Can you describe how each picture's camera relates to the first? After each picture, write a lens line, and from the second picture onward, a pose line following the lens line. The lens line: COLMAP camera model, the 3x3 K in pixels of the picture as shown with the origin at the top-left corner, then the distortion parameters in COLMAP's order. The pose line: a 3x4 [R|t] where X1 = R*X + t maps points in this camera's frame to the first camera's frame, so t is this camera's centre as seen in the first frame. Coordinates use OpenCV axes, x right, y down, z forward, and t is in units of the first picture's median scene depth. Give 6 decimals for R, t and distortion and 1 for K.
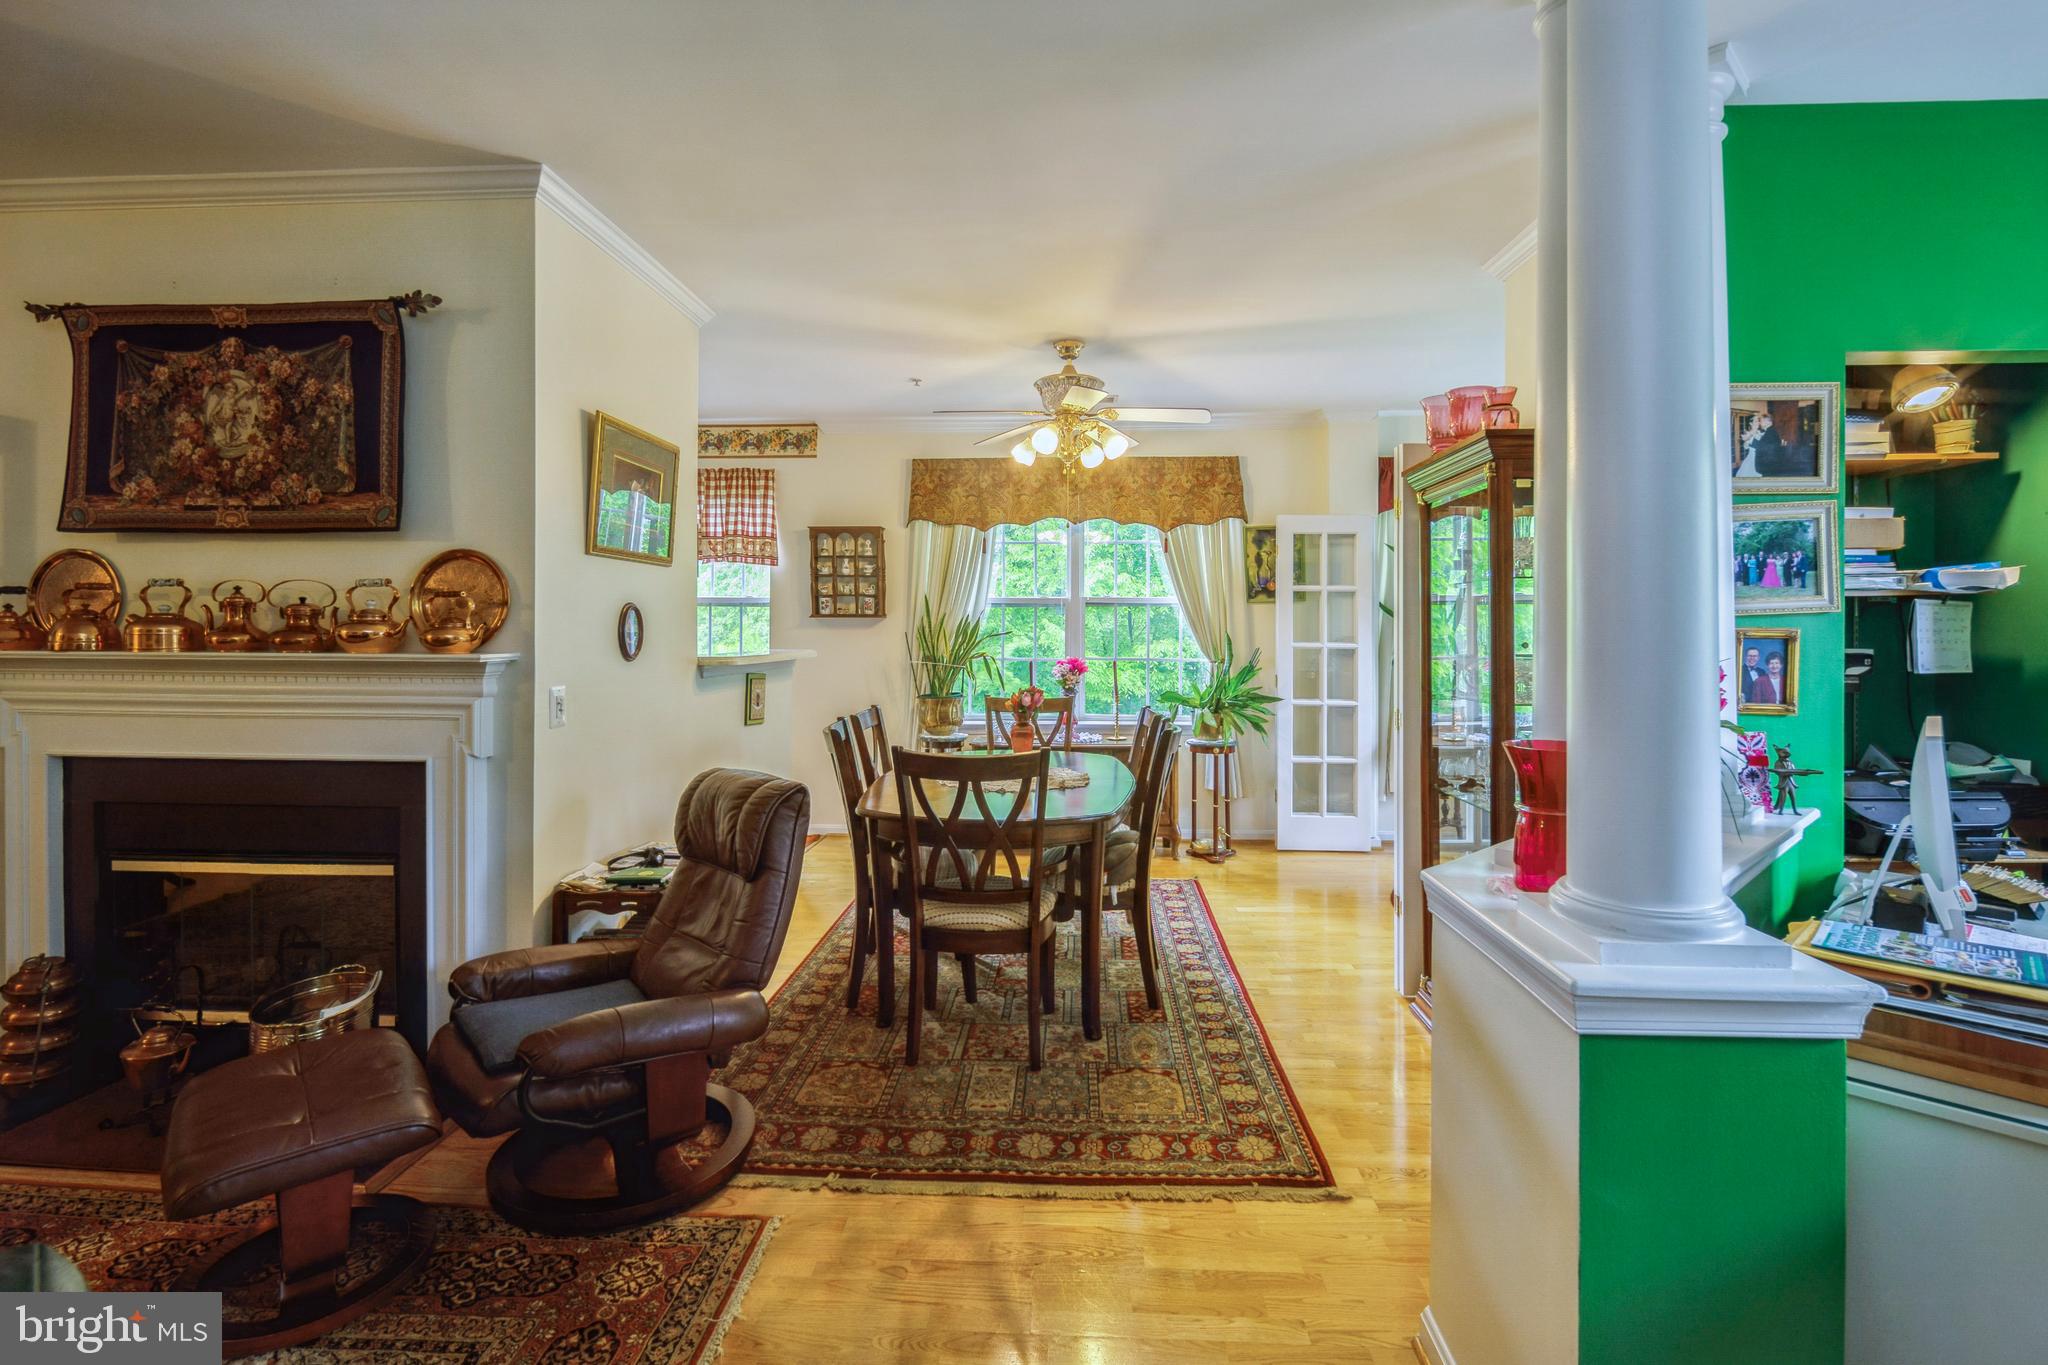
lens RADIAL K [[922.1, 0, 1031.2], [0, 922.1, 628.7], [0, 0, 1]] dist [-0.002665, -0.004276]
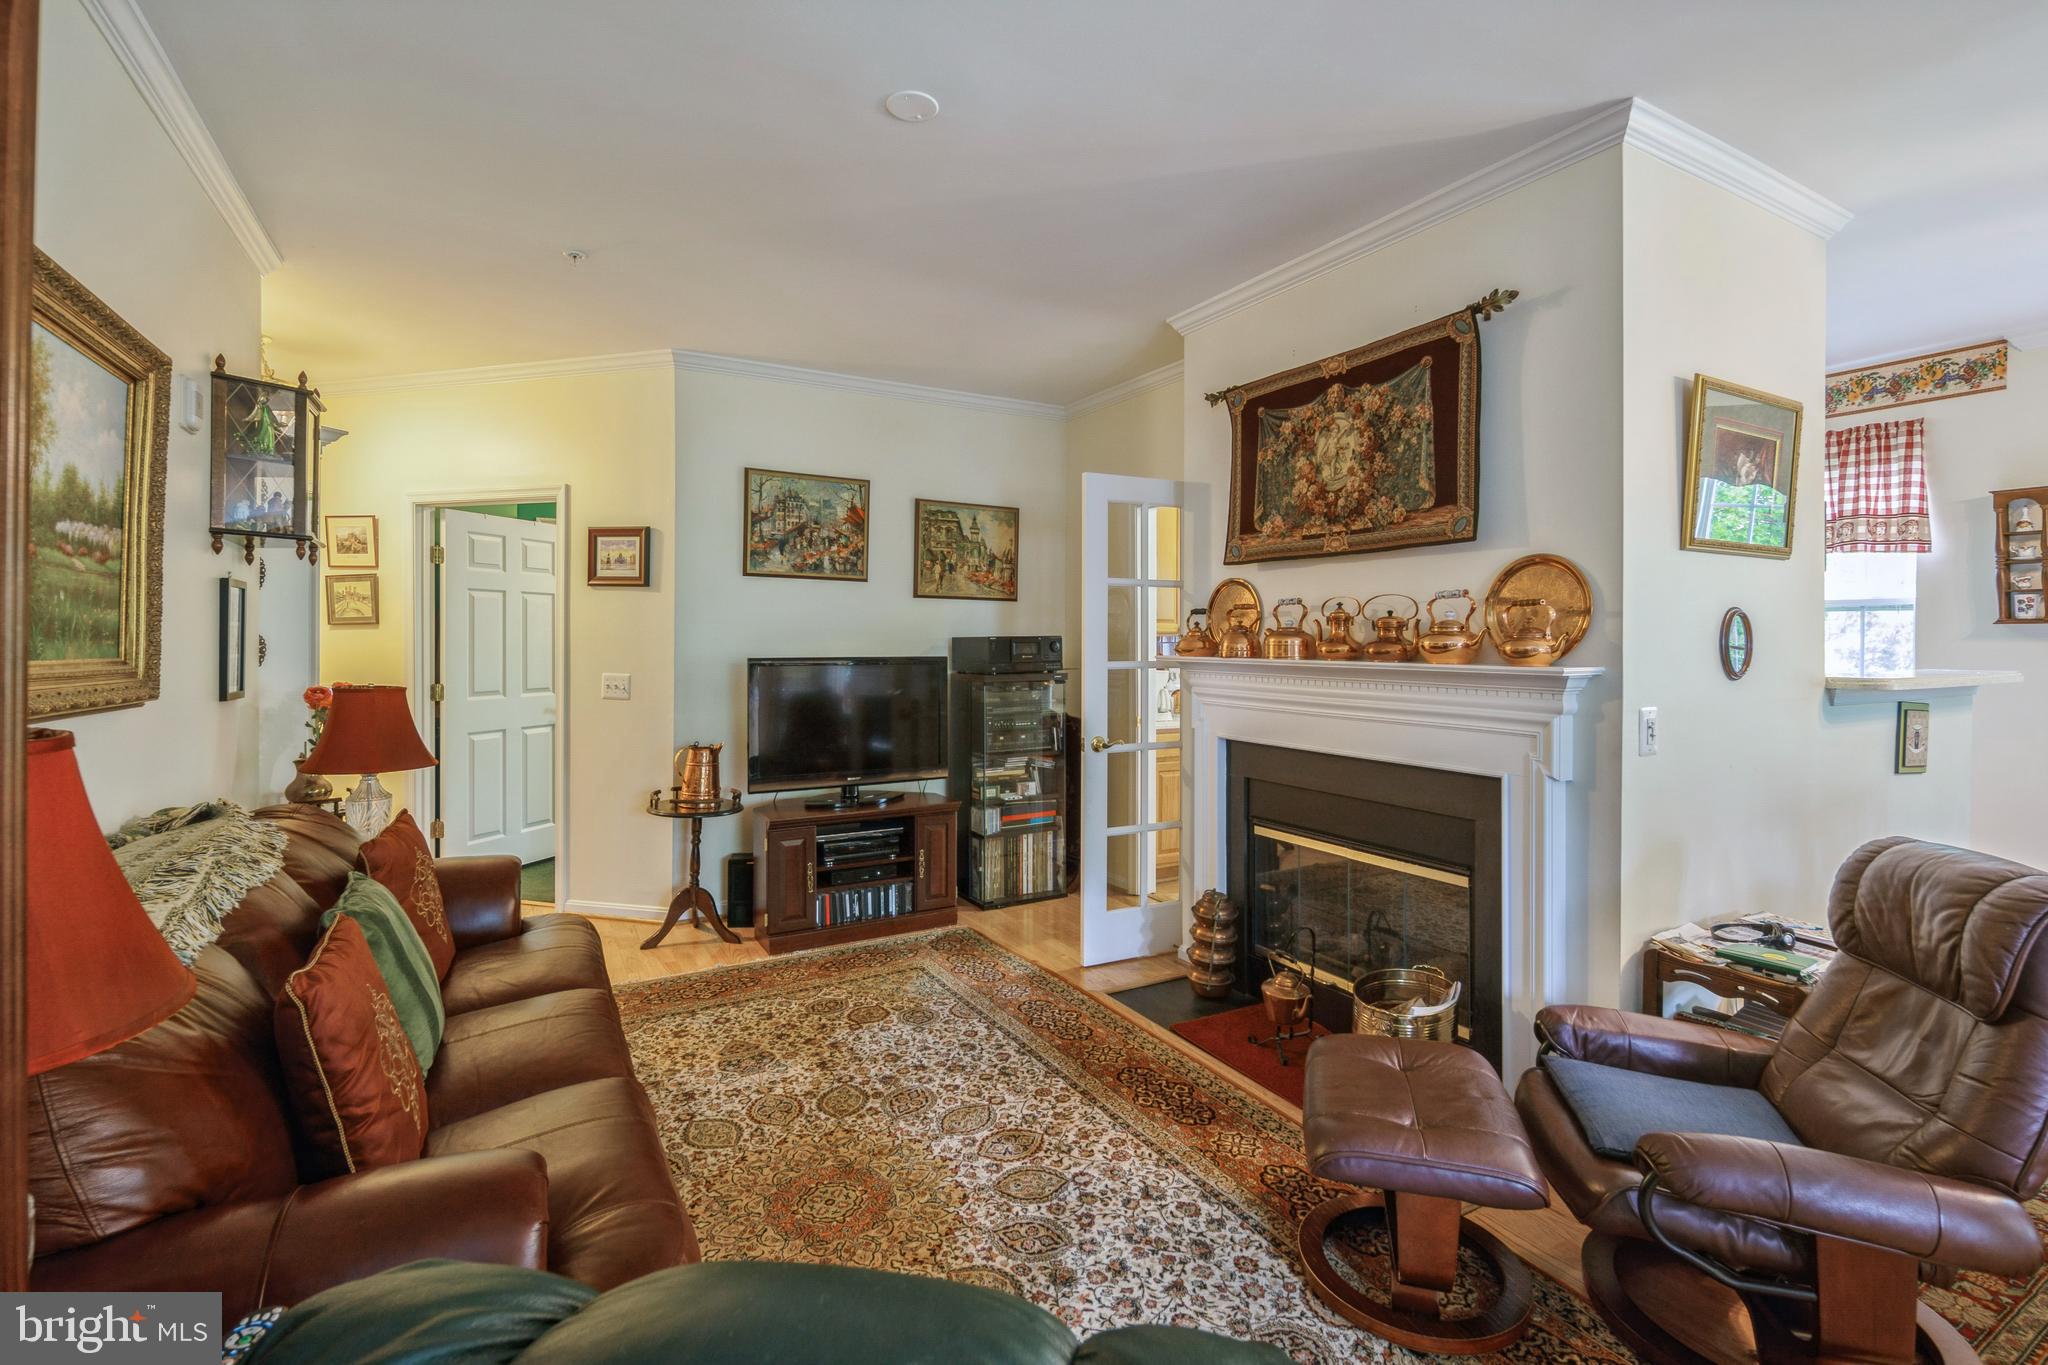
lens RADIAL K [[922.1, 0, 1026.0], [0, 922.1, 640.4], [0, 0, 1]] dist [-0.002665, -0.004276]
pose [[0.533671, -0.001071, -0.845691, -0.108412], [-0.000146, 0.999999, -0.001359, 0.002011], [0.845692, 0.000849, 0.533670, 0.064106]]
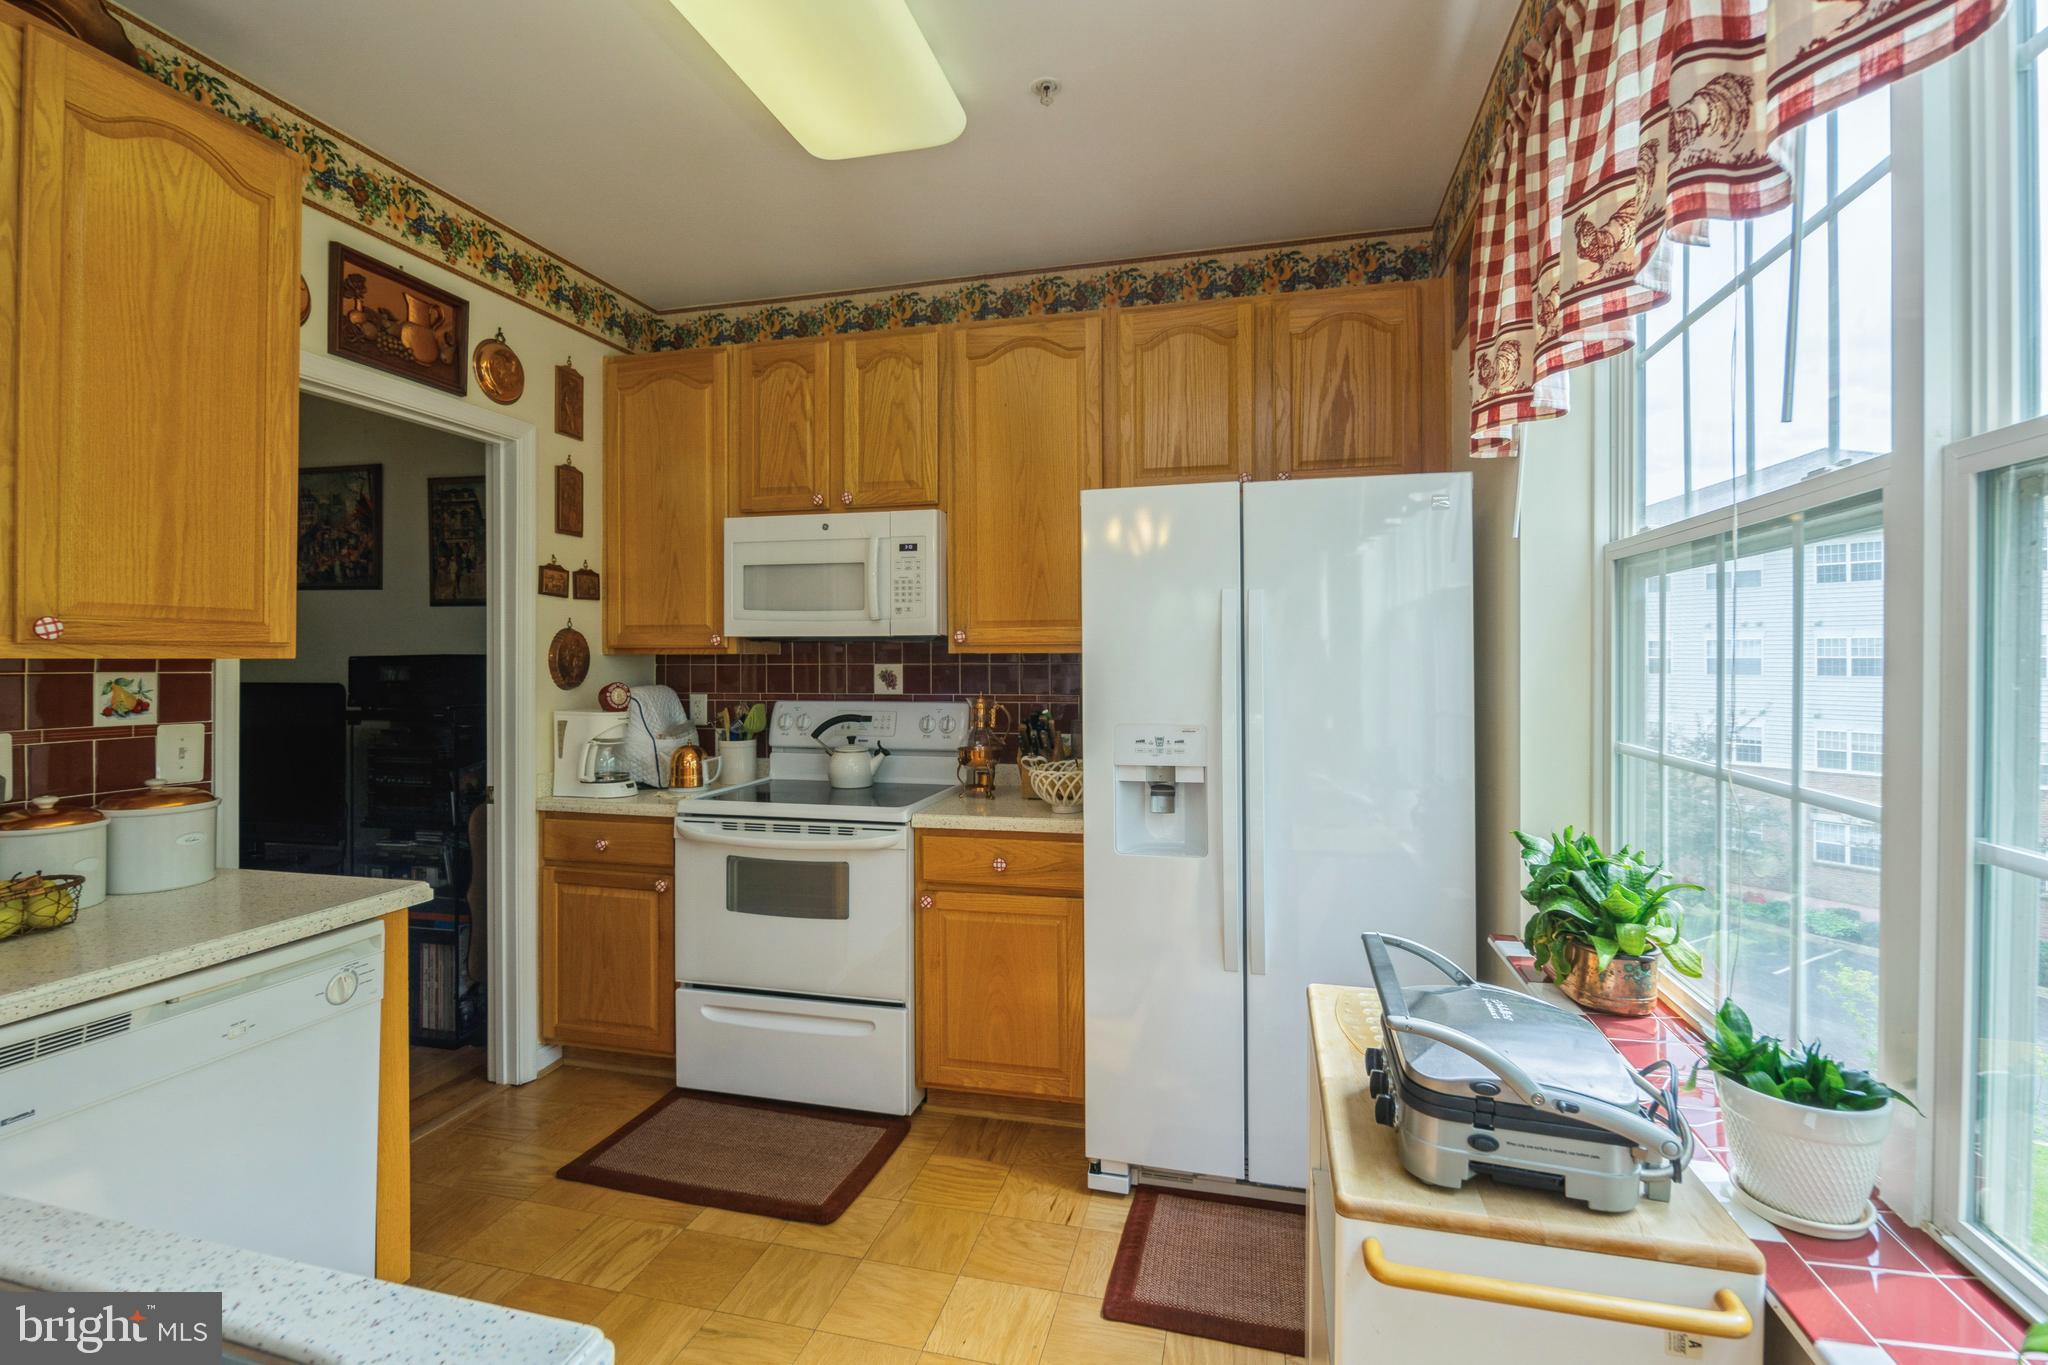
lens RADIAL K [[922.1, 0, 999.6], [0, 922.1, 659.6], [0, 0, 1]] dist [-0.002665, -0.004276]
pose [[-0.175394, 0.000341, -0.984498, -0.539153], [0.003122, 0.999995, -0.000210, -0.000605], [0.984493, -0.003111, -0.175394, 1.982092]]
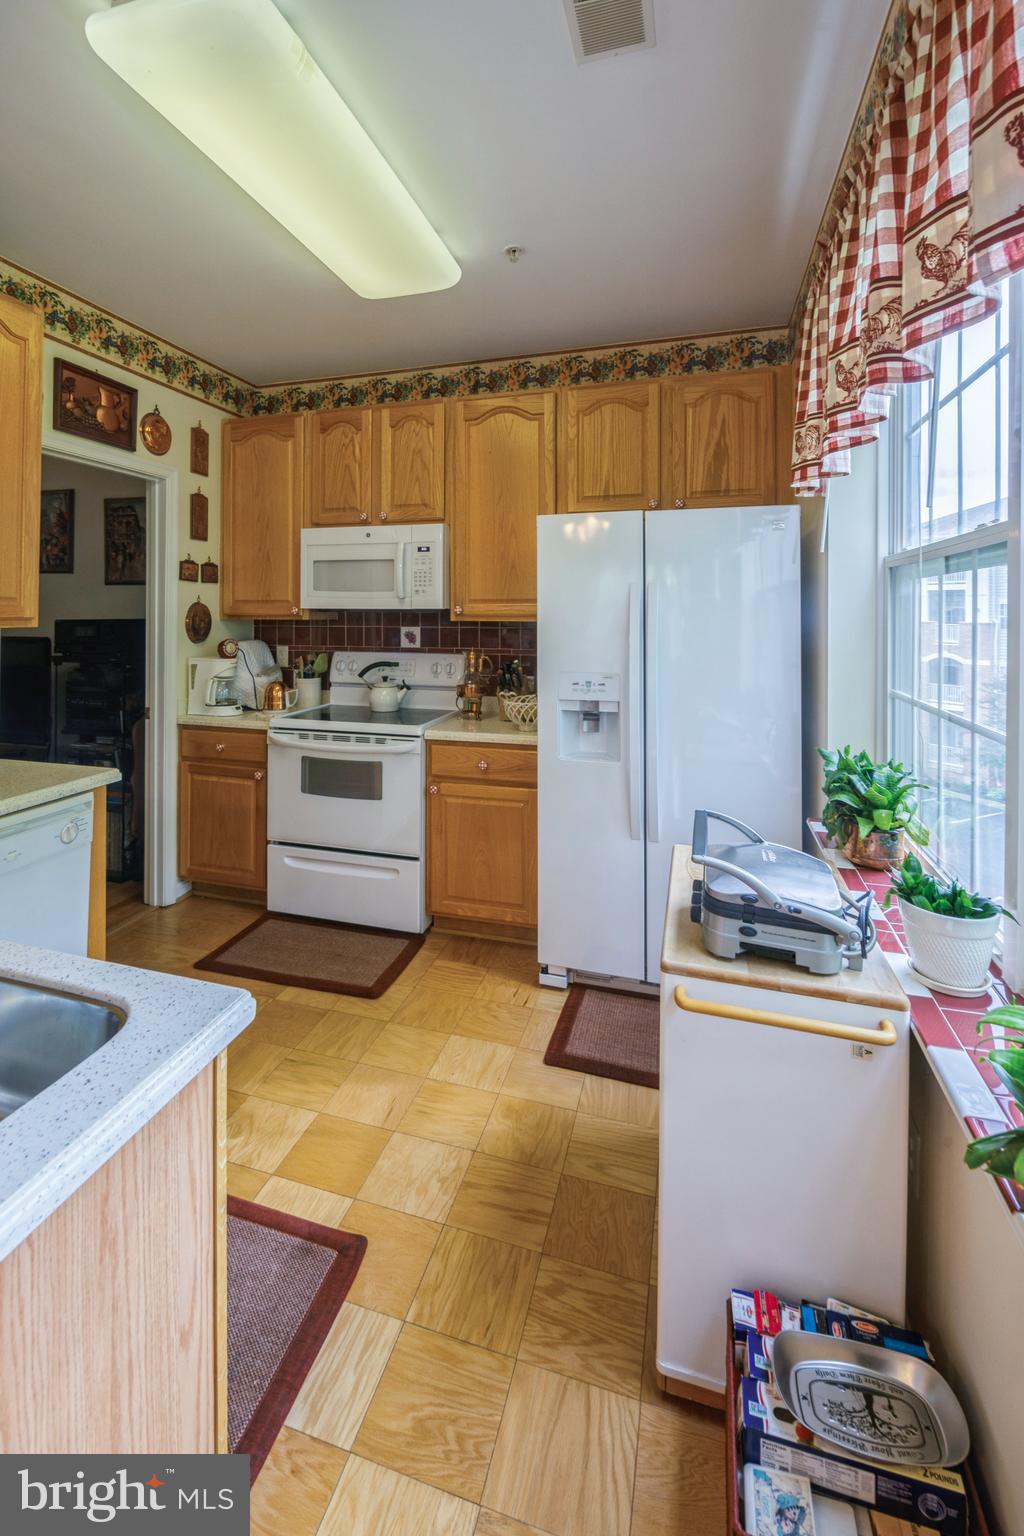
lens RADIAL K [[691.6, 0, 455.0], [0, 691.6, 612.2], [0, 0, 1]] dist [-0.002665, -0.004276]
pose [[-0.237867, -0.002404, -0.971295, -0.434447], [-0.001563, 0.999997, -0.002092, -0.021411], [0.971296, 0.001021, -0.237870, 2.025317]]
